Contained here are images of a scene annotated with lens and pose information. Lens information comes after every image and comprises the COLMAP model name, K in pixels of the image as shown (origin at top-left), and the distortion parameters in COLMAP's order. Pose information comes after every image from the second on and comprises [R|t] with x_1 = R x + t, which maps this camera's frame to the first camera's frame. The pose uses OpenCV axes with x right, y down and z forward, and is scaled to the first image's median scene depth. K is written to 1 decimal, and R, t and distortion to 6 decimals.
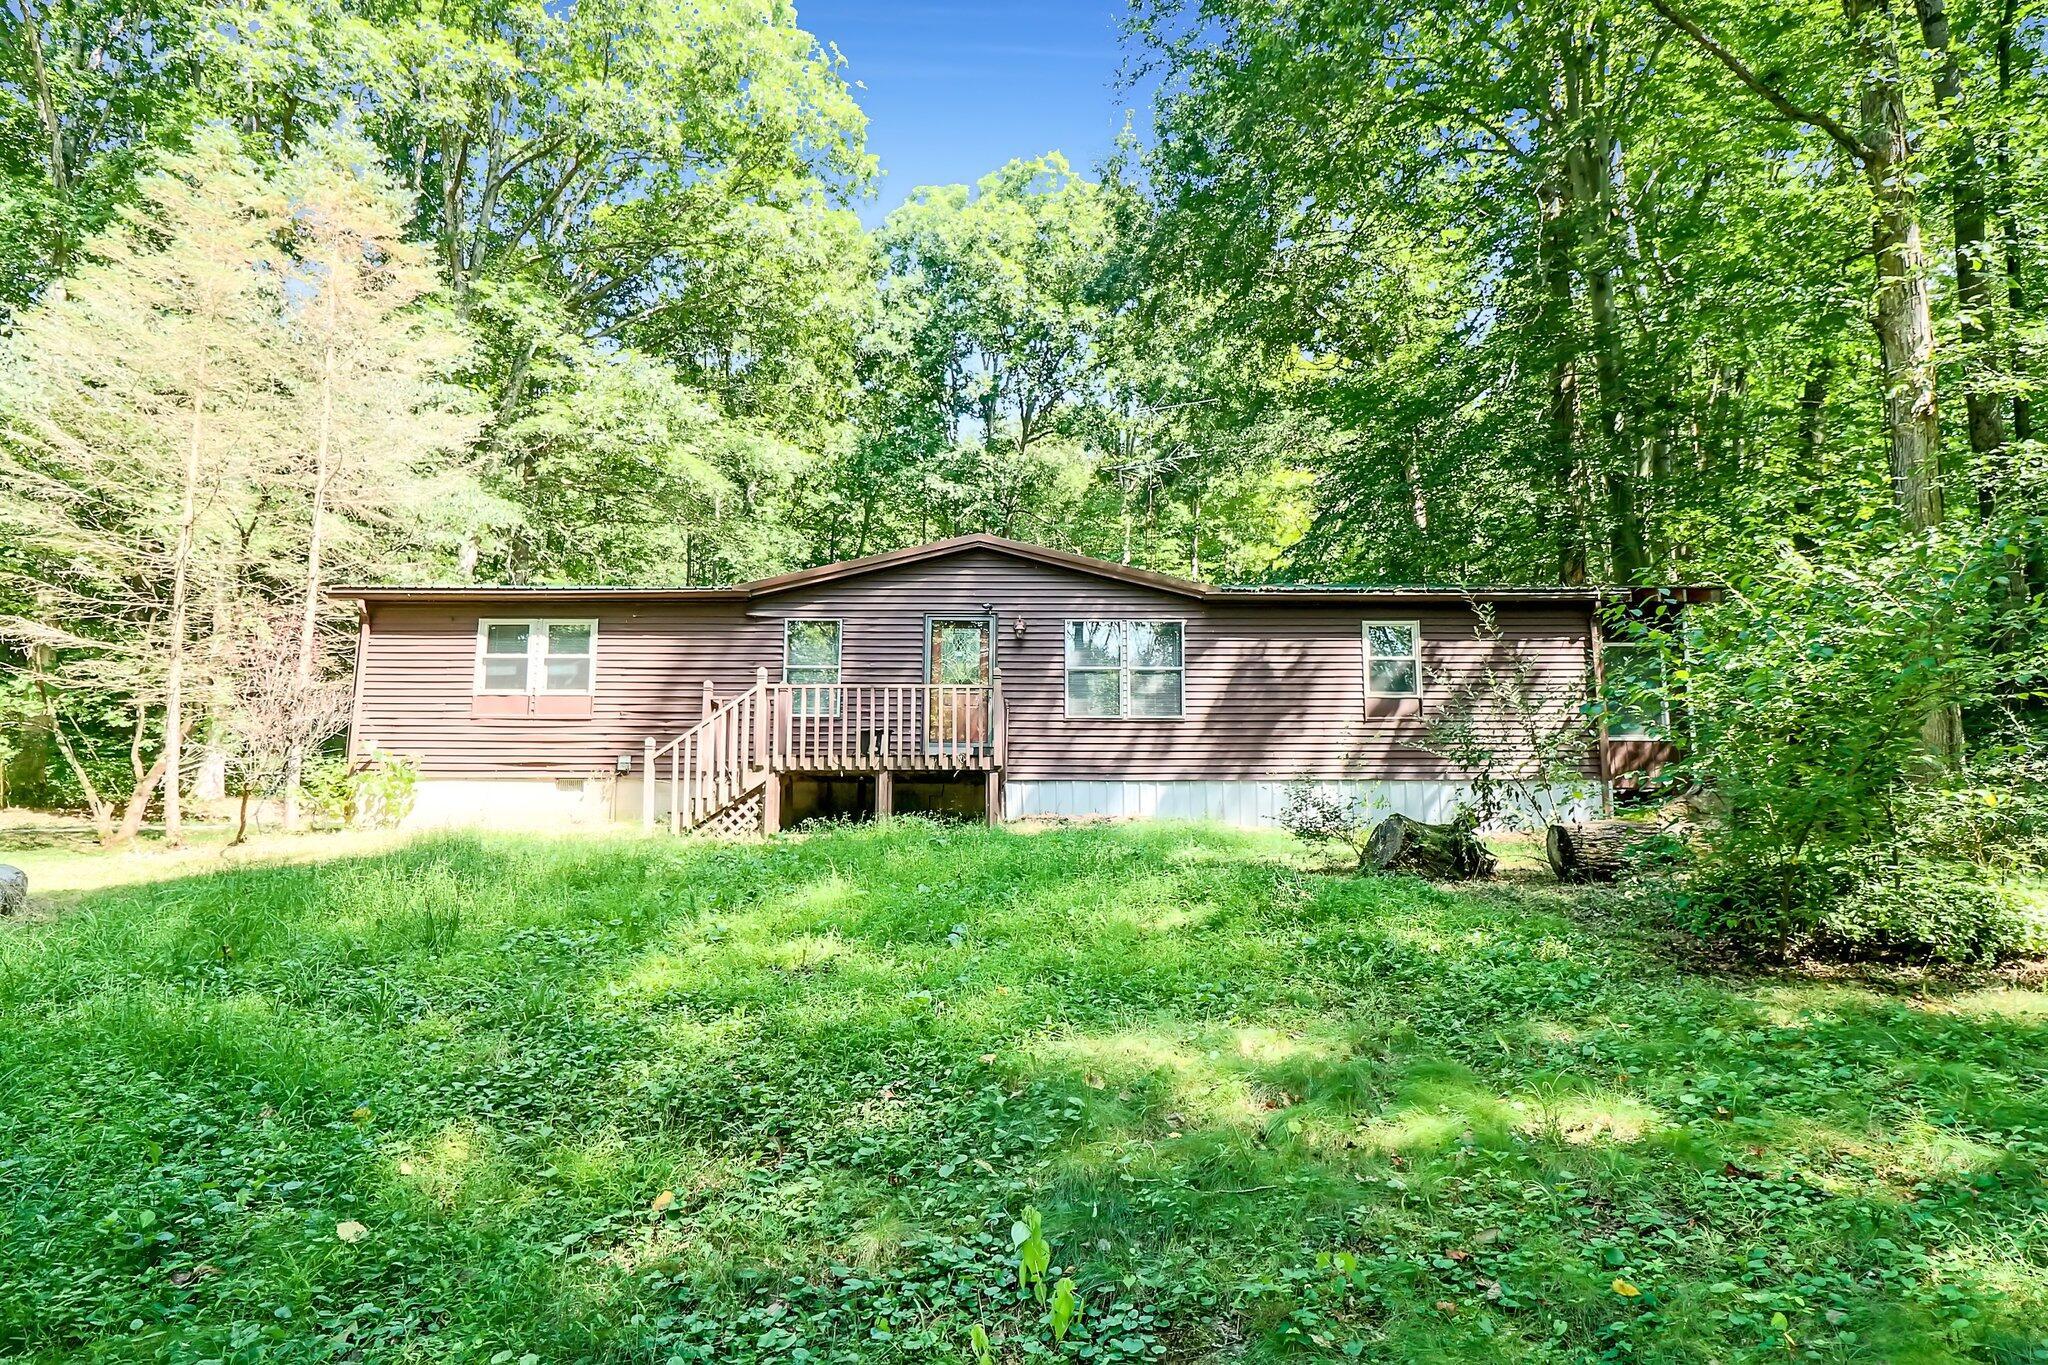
lens RADIAL K [[1104.2, 0, 1026.4], [0, 1104.2, 755.8], [0, 0, 1]] dist [-0.000849, -0.000246]
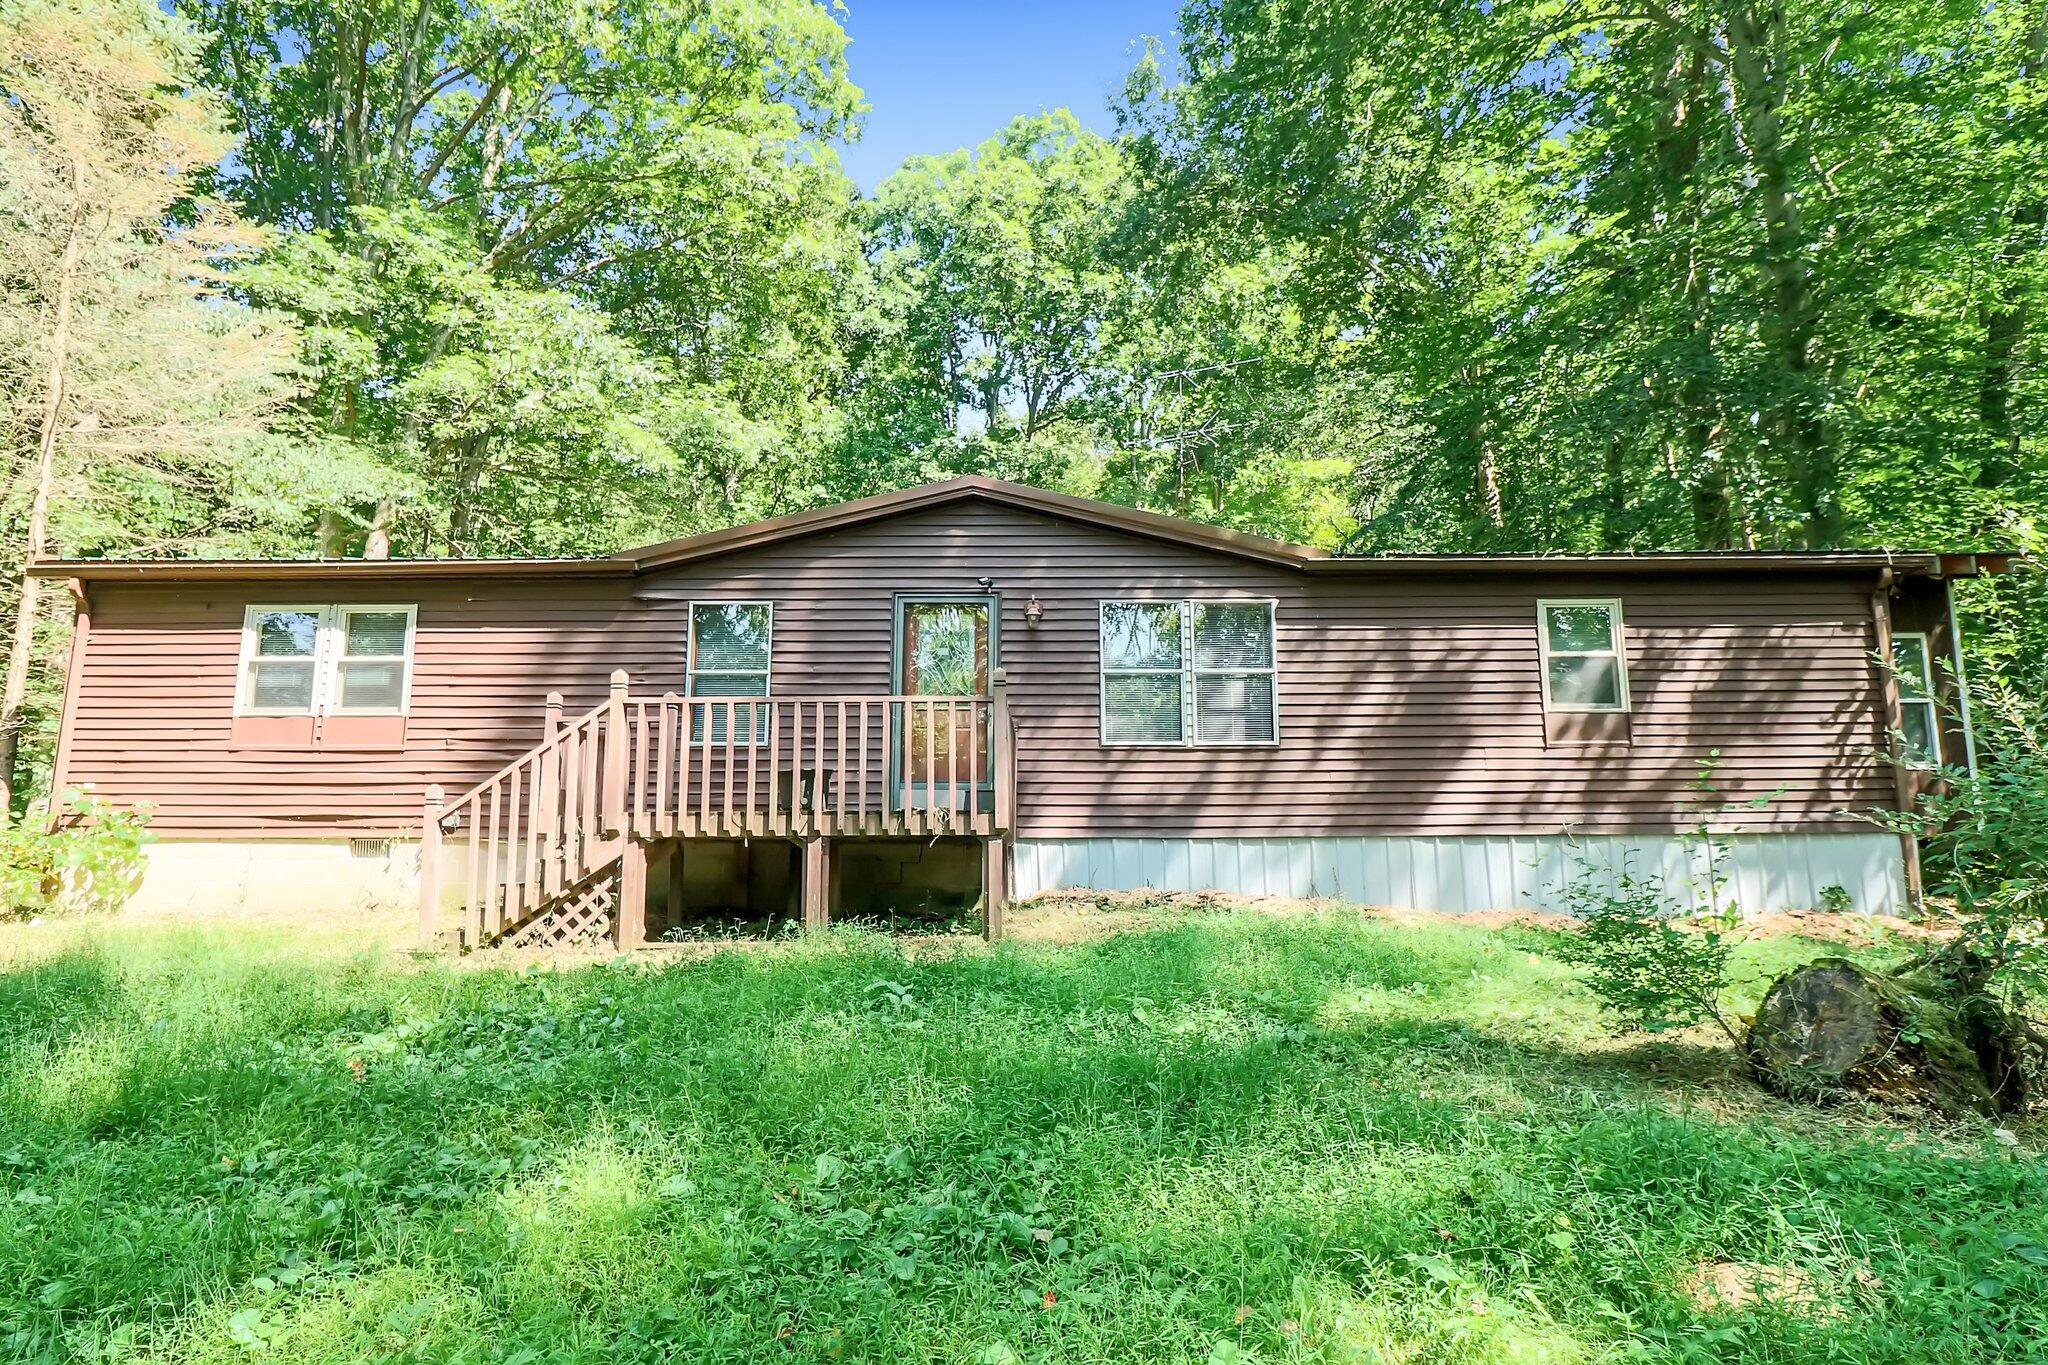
lens RADIAL K [[1151.1, 0, 1024.0], [0, 1151.1, 682.5], [0, 0, 1]] dist [-0.004422, -0.000602]
pose [[0.999957, -0.006000, -0.007032, -0.003856], [0.005433, 0.996934, -0.078059, -0.009832], [0.007479, 0.078017, 0.996924, 0.163440]]
